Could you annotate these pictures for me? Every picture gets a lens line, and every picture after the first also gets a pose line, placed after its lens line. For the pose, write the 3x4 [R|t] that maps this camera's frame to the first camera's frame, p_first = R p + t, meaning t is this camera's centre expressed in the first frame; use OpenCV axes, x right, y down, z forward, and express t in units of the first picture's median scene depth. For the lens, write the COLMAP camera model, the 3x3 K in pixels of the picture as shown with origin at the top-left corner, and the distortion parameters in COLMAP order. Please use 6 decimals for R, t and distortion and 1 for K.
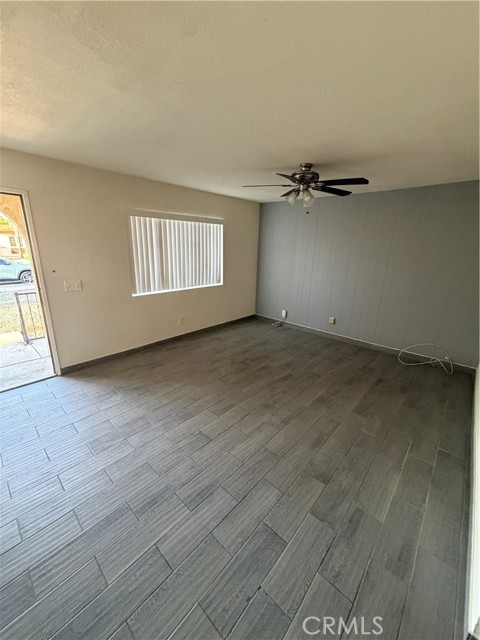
lens RADIAL K [[256.8, 0, 240.8], [0, 256.8, 318.3], [0, 0, 1]] dist [0.001452, 0.000336]
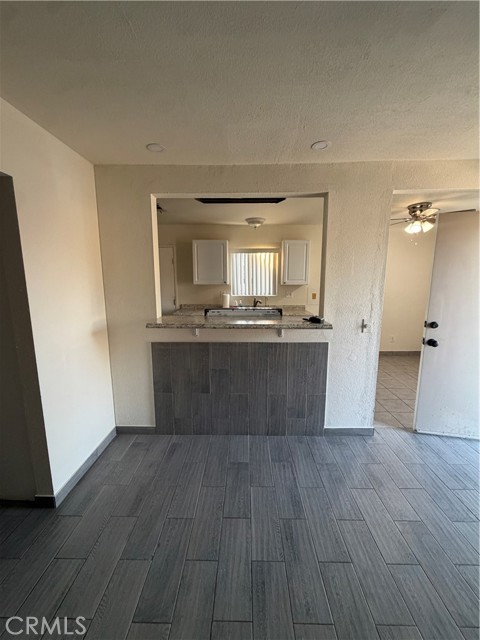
lens RADIAL K [[256.8, 0, 240.8], [0, 256.8, 318.3], [0, 0, 1]] dist [0.001452, 0.000336]
pose [[-0.755984, 0.080156, -0.649664, 0.199542], [-0.196593, 0.918855, 0.342136, -0.173931], [0.624371, 0.386369, -0.678881, 0.750154]]
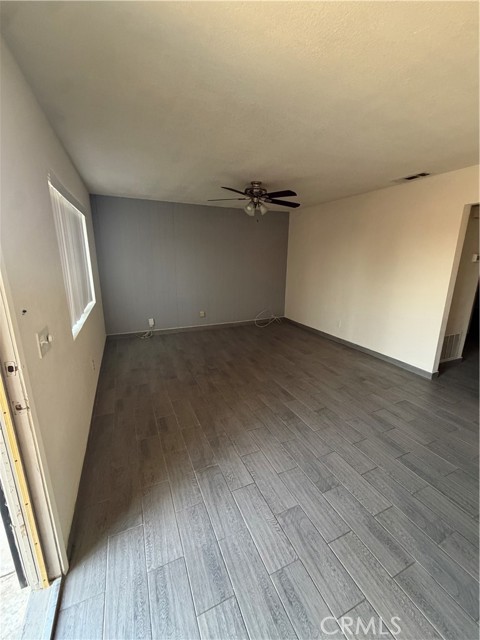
lens RADIAL K [[256.8, 0, 240.8], [0, 256.8, 318.3], [0, 0, 1]] dist [0.001452, 0.000336]
pose [[0.396458, -0.239143, 0.886359, -1.000996], [0.256118, 0.955956, 0.143362, -0.158779], [-0.881603, 0.170175, 0.440245, 0.615414]]
